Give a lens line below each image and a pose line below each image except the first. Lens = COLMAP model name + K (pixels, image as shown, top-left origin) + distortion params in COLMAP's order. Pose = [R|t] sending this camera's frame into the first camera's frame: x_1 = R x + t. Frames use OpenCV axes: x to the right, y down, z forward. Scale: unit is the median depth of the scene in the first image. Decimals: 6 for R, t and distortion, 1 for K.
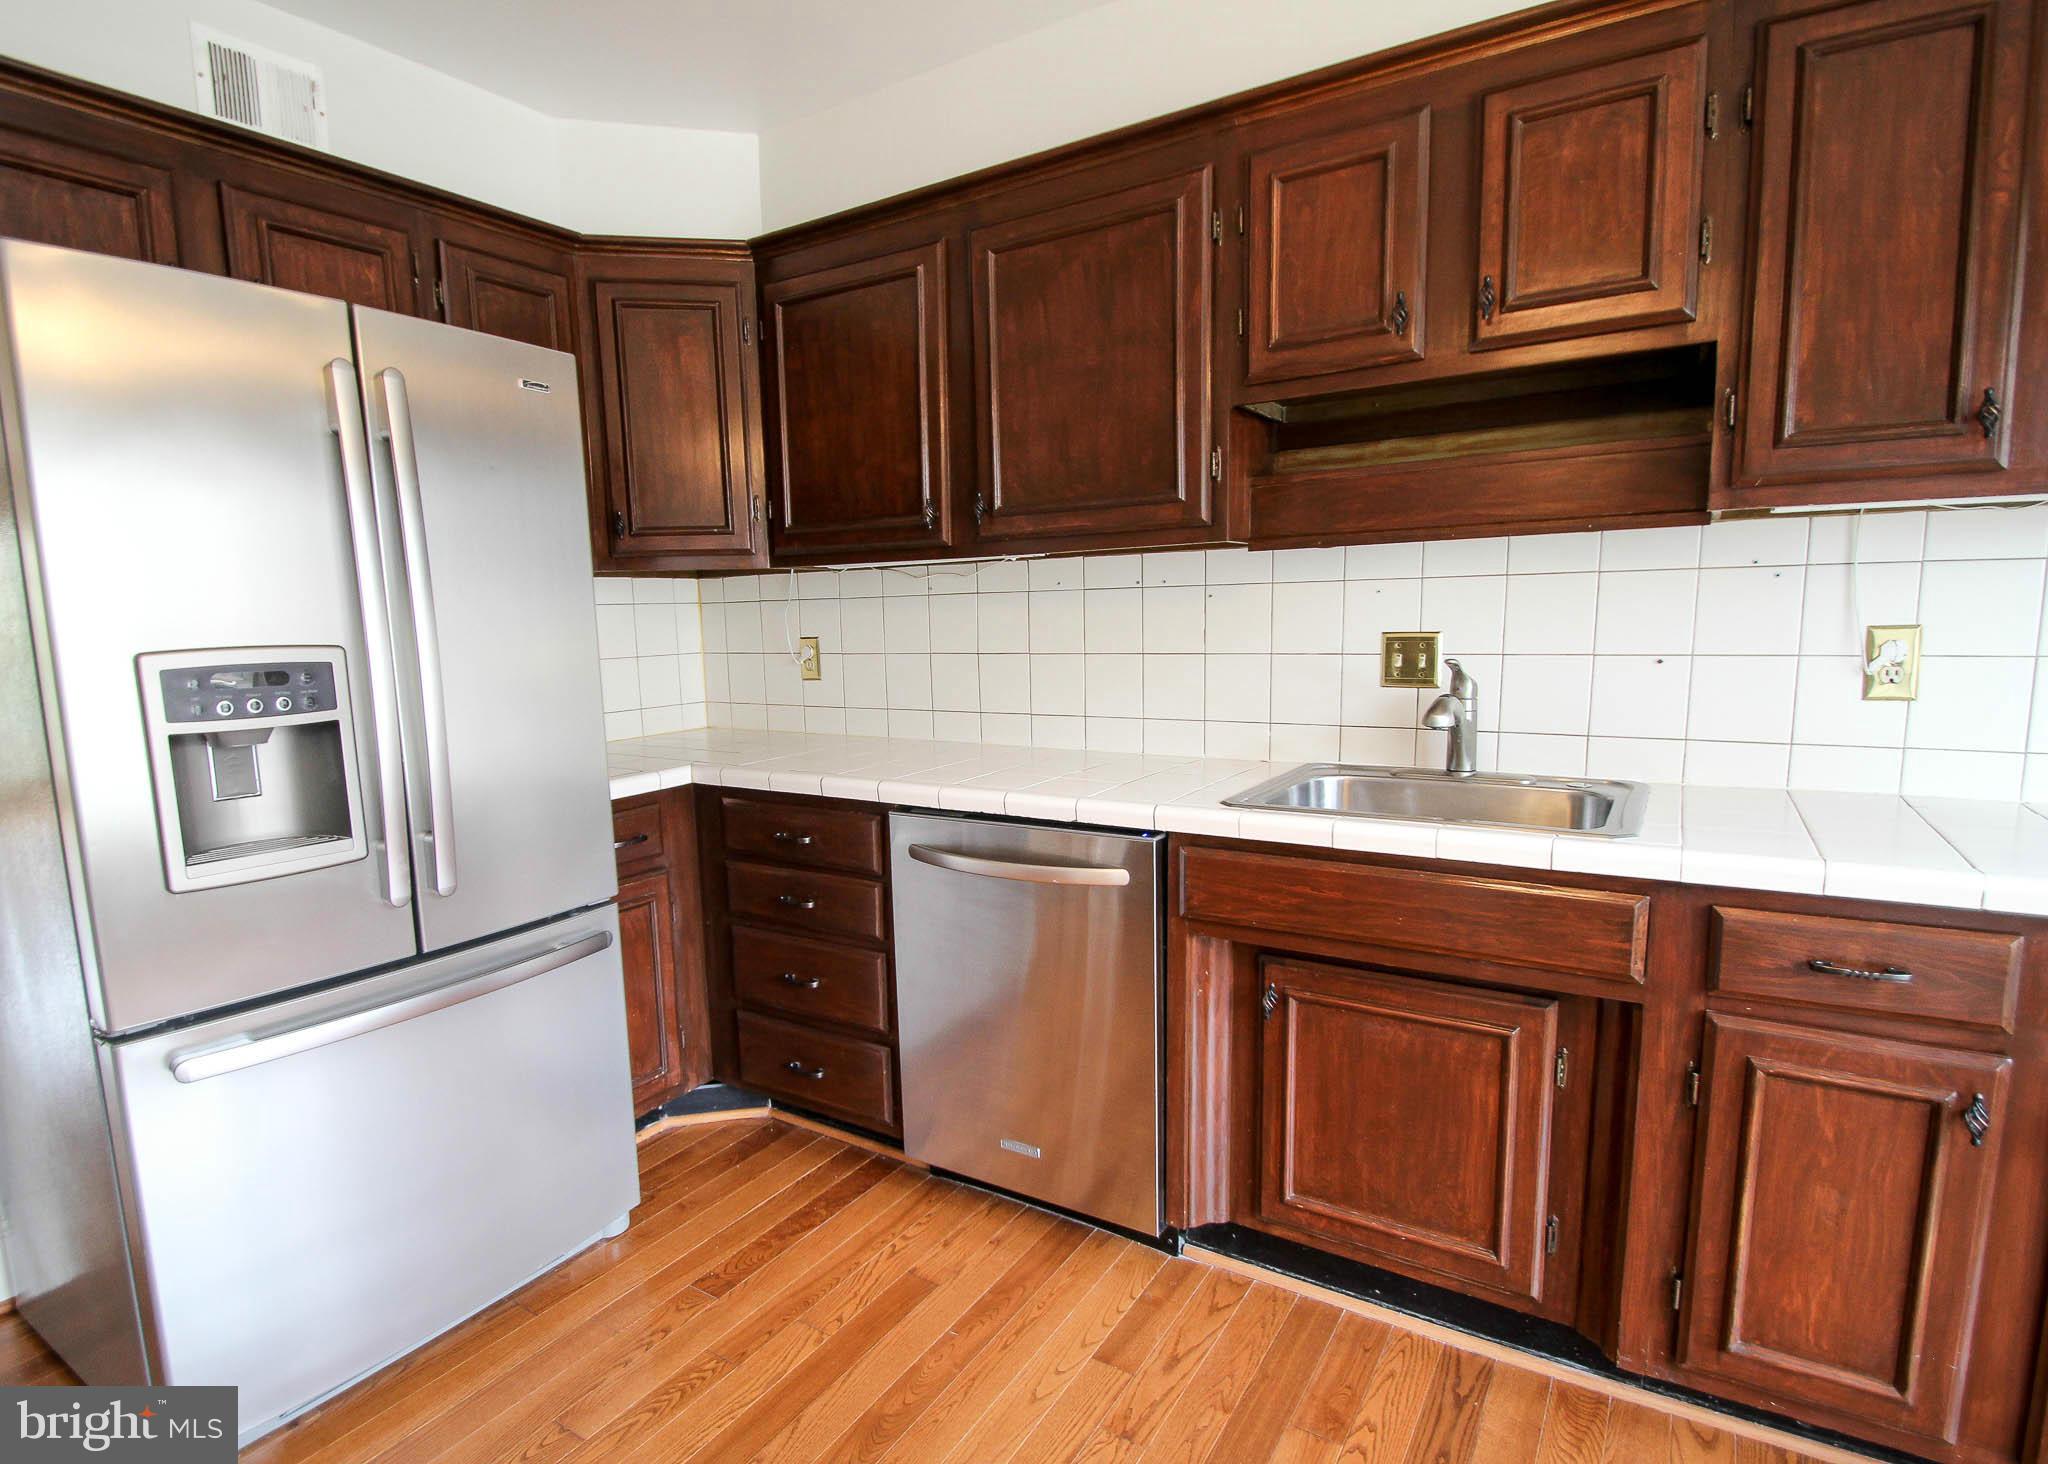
lens RADIAL K [[1057.6, 0, 948.8], [0, 1057.6, 770.0], [0, 0, 1]] dist [0.012378, -0.017171]
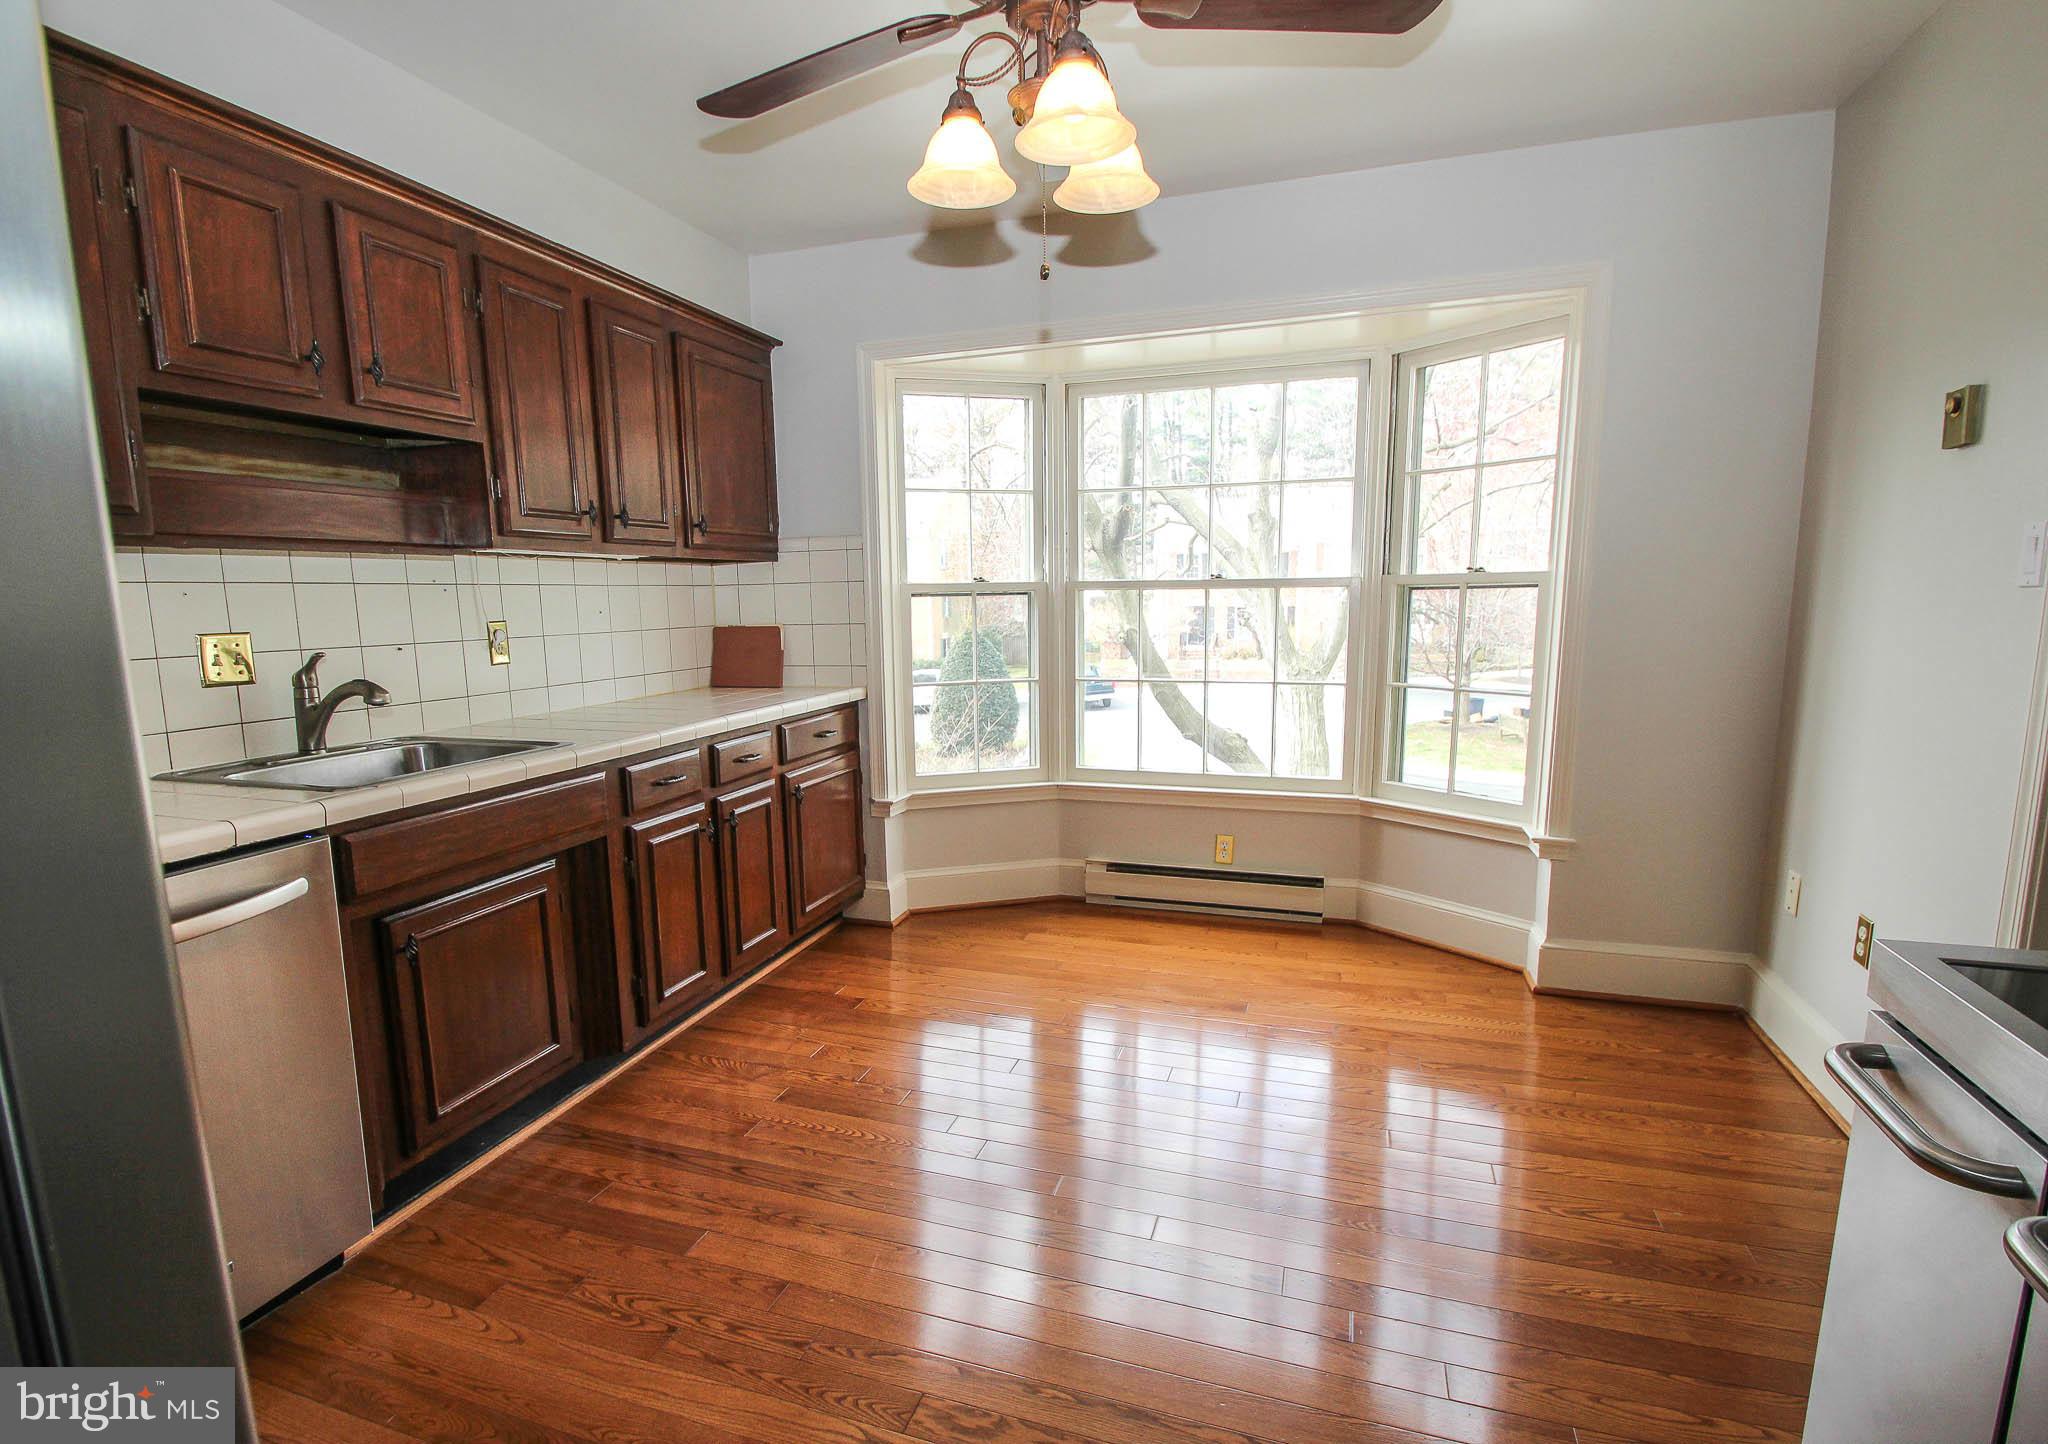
lens RADIAL K [[1040.8, 0, 988.6], [0, 1040.8, 765.9], [0, 0, 1]] dist [0.000732, -0.005475]
pose [[-0.262797, -0.130864, 0.955935, -0.884948], [0.164237, 0.970233, 0.177972, -0.070383], [-0.950770, 0.203770, -0.233482, 0.616622]]
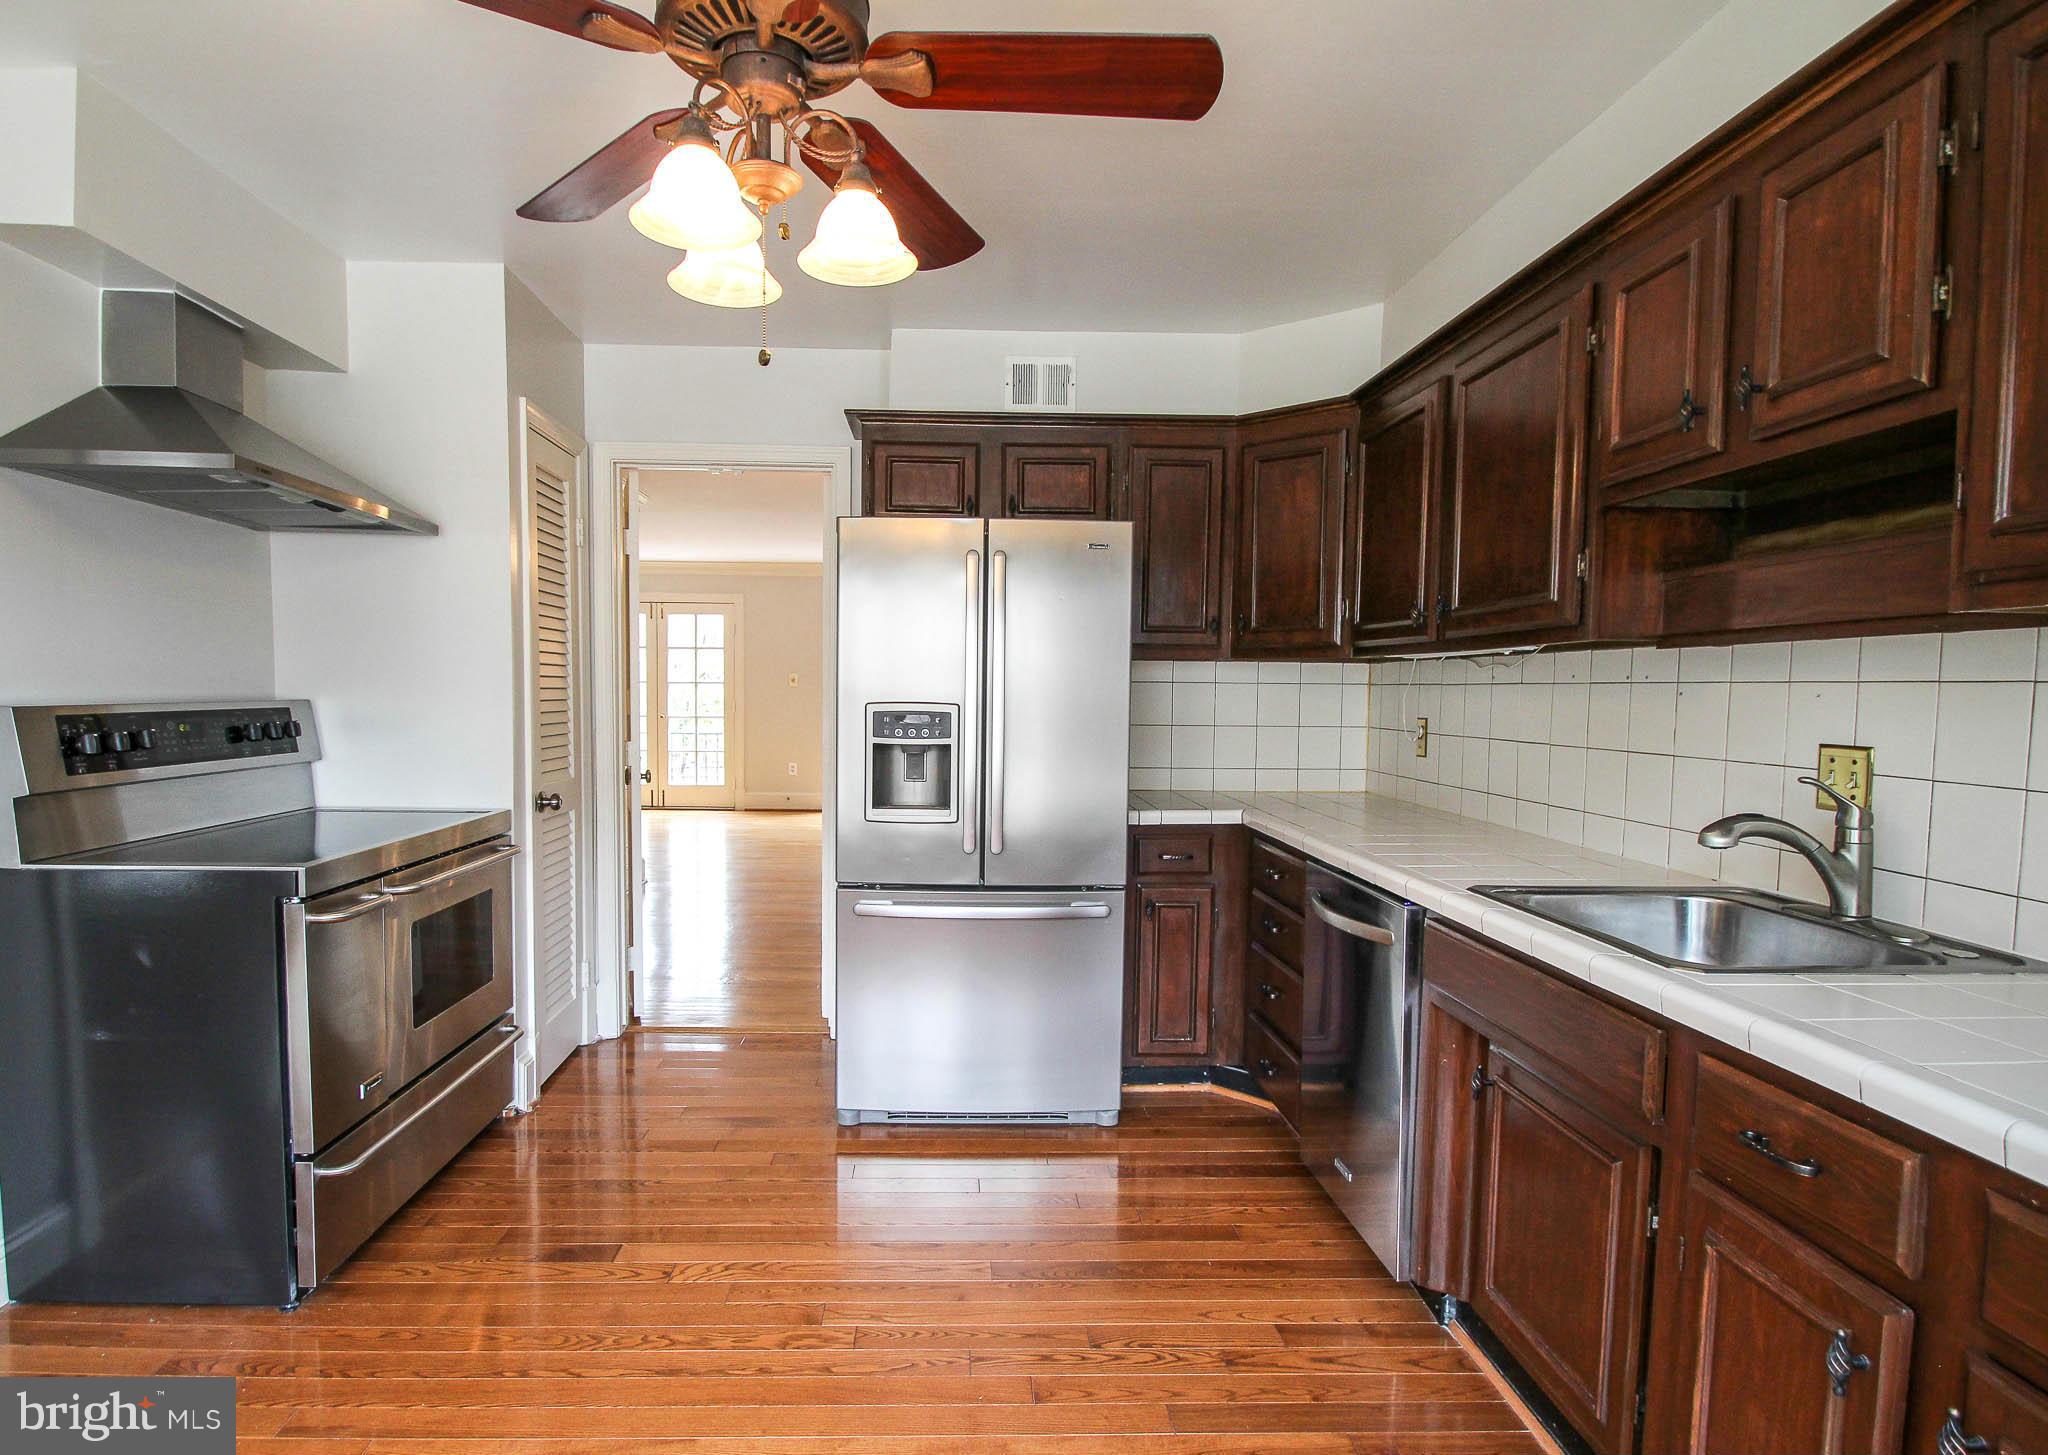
lens RADIAL K [[1057.6, 0, 948.8], [0, 1057.6, 765.5], [0, 0, 1]] dist [0.012378, -0.017171]
pose [[0.576264, 0.090715, -0.812213, 0.804265], [-0.145286, 0.989362, 0.007421, -0.021468], [0.804246, 0.113727, 0.583313, -0.058671]]
